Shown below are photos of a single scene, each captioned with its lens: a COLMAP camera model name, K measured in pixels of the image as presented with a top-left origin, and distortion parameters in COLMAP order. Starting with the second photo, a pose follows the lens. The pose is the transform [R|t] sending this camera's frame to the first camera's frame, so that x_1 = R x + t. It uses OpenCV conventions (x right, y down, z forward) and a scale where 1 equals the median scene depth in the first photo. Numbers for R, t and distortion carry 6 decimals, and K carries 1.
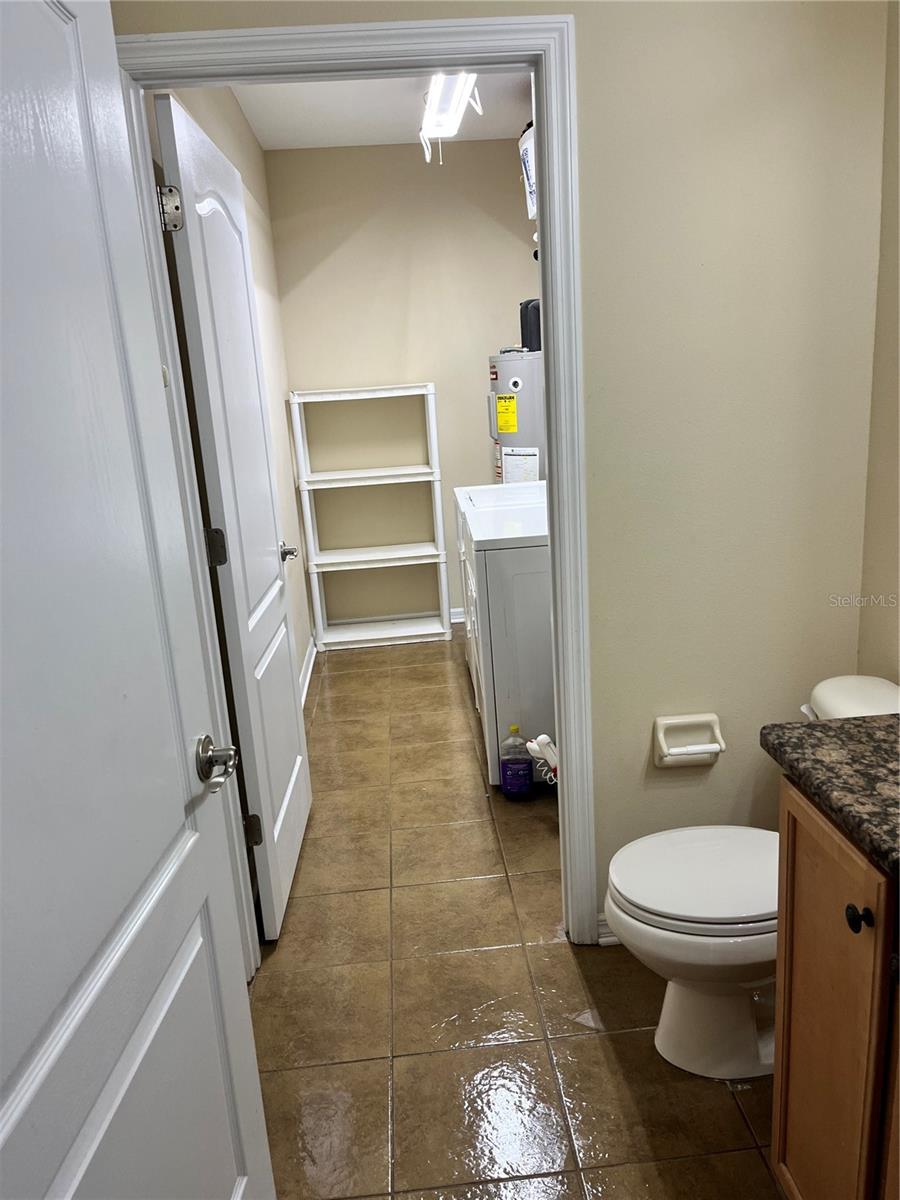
lens RADIAL K [[891.7, 0, 460.7], [0, 891.7, 611.7], [0, 0, 1]] dist [0.006179, -0.009338]
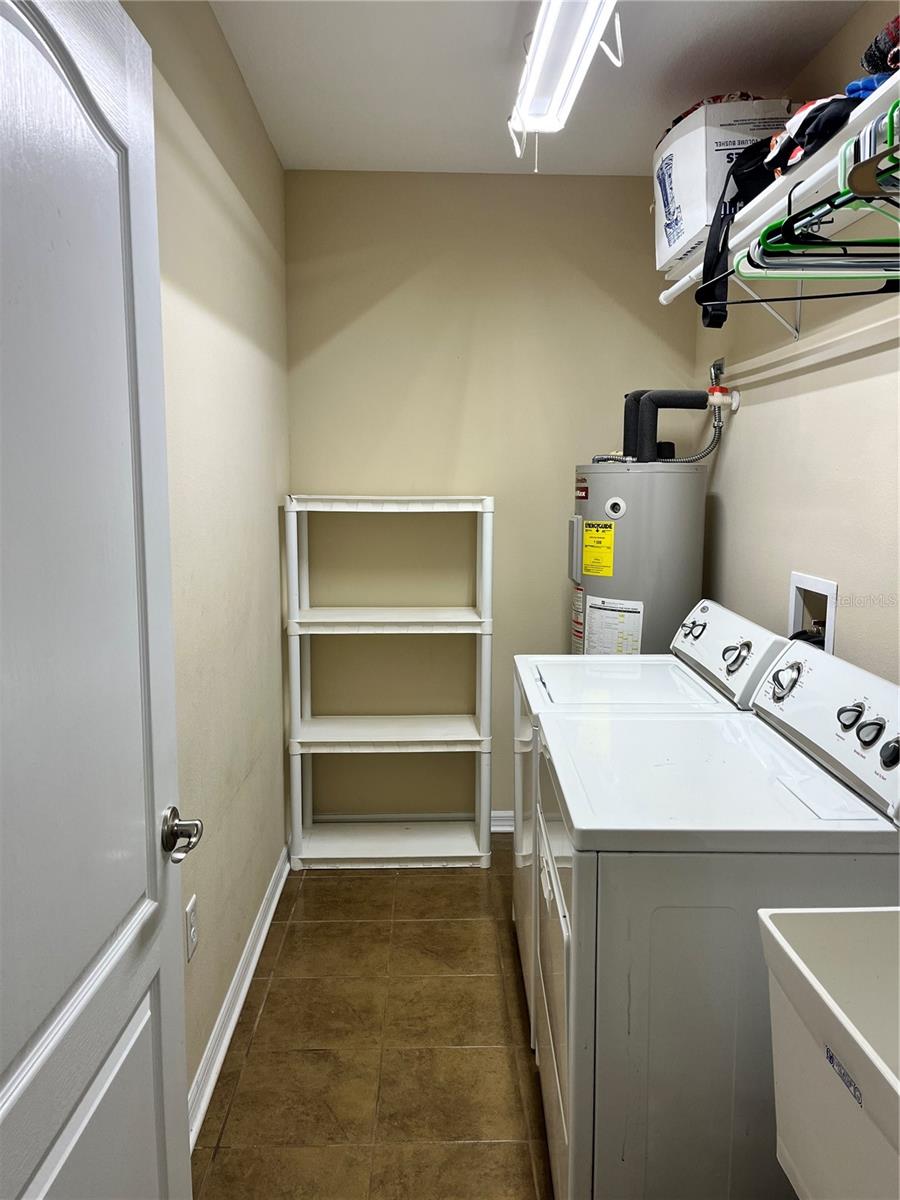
lens RADIAL K [[891.7, 0, 448.0], [0, 891.7, 592.3], [0, 0, 1]] dist [0.006179, -0.009338]
pose [[0.995900, 0.074930, -0.050689, -0.024809], [-0.081272, 0.987160, -0.137516, -0.085920], [0.039734, 0.141072, 0.989202, 0.327245]]
